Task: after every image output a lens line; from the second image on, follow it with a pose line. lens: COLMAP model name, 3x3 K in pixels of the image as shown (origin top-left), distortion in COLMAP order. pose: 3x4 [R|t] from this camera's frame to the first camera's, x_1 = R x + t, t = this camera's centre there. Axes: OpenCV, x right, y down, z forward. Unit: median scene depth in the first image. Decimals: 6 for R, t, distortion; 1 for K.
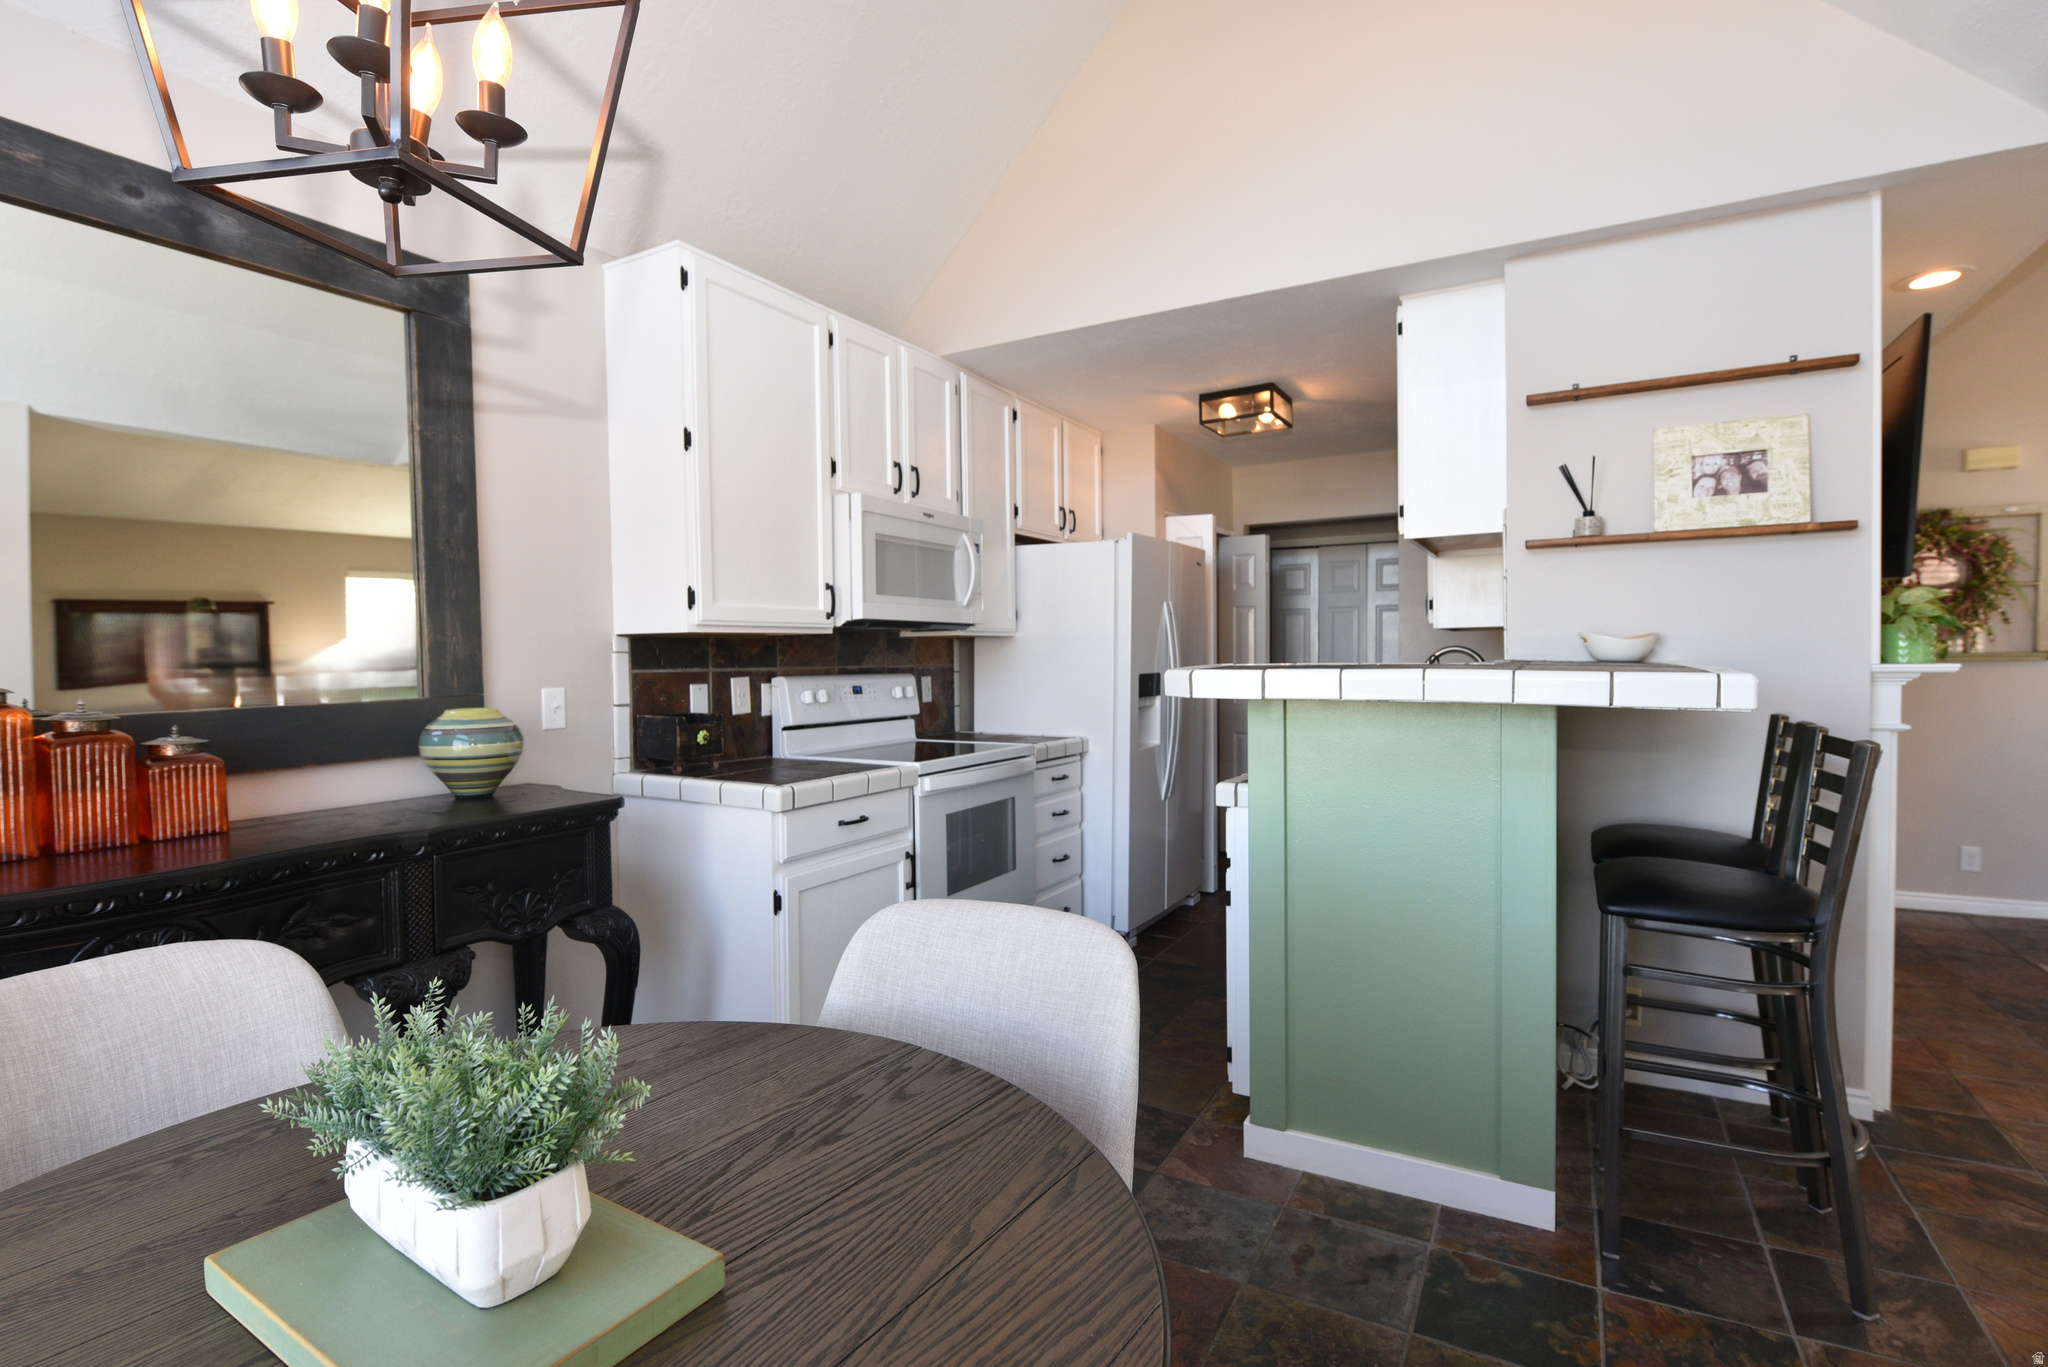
lens RADIAL K [[959.0, 0, 1024.0], [0, 959.0, 683.5], [0, 0, 1]] dist [-0.001772, -0.009043]
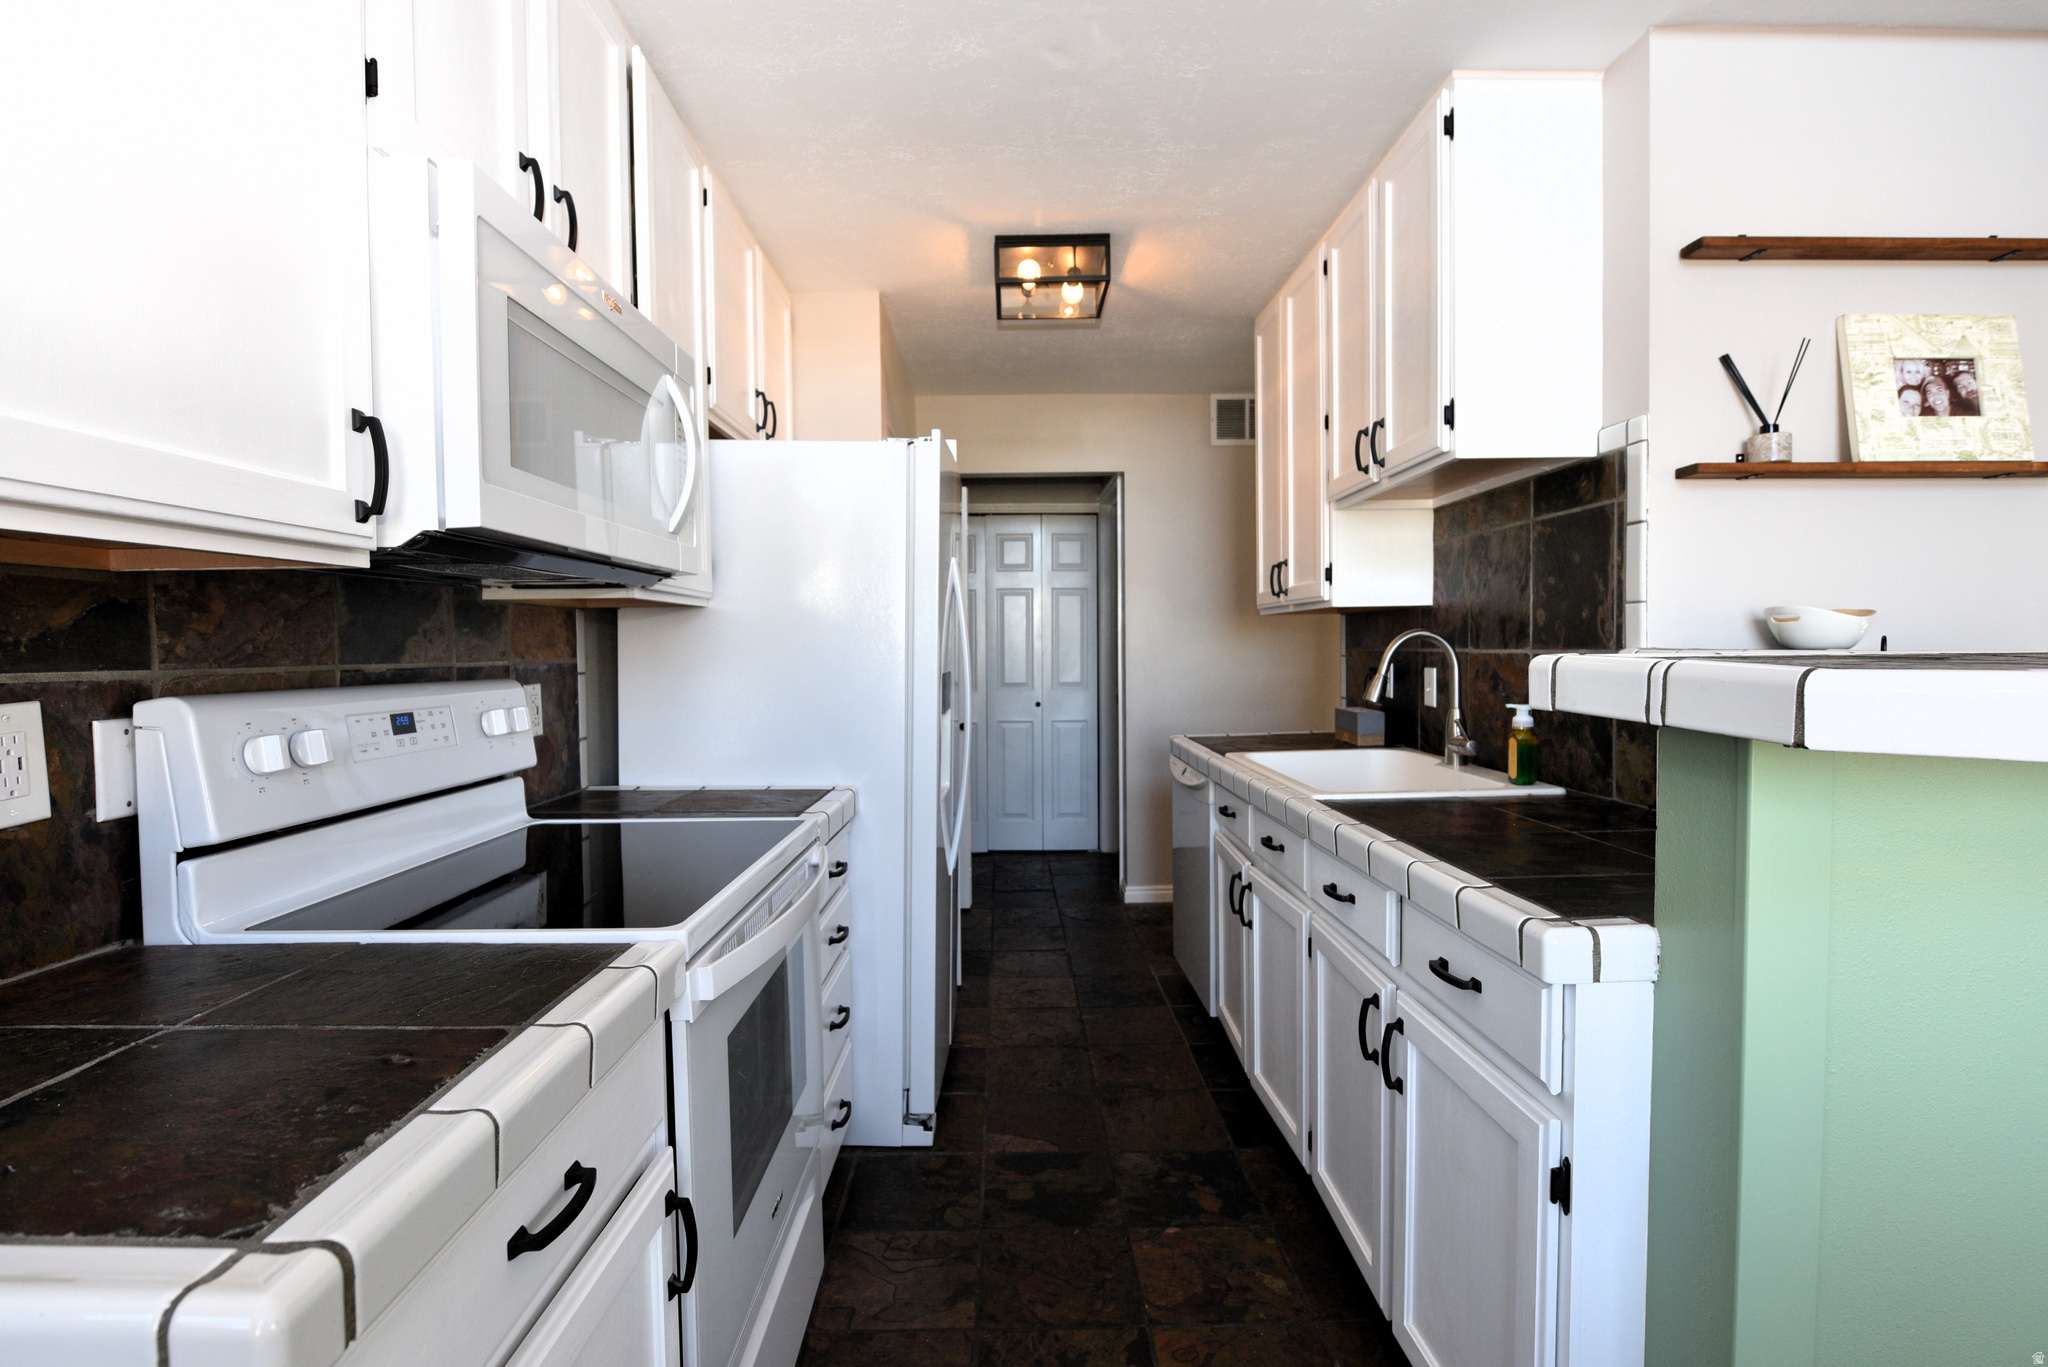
lens RADIAL K [[959.0, 0, 1024.0], [0, 959.0, 683.5], [0, 0, 1]] dist [-0.001772, -0.009043]
pose [[0.863536, -0.016180, 0.504027, -0.173785], [0.014069, 0.999869, 0.007993, -0.010893], [-0.504091, 0.000189, 0.863651, 0.600495]]
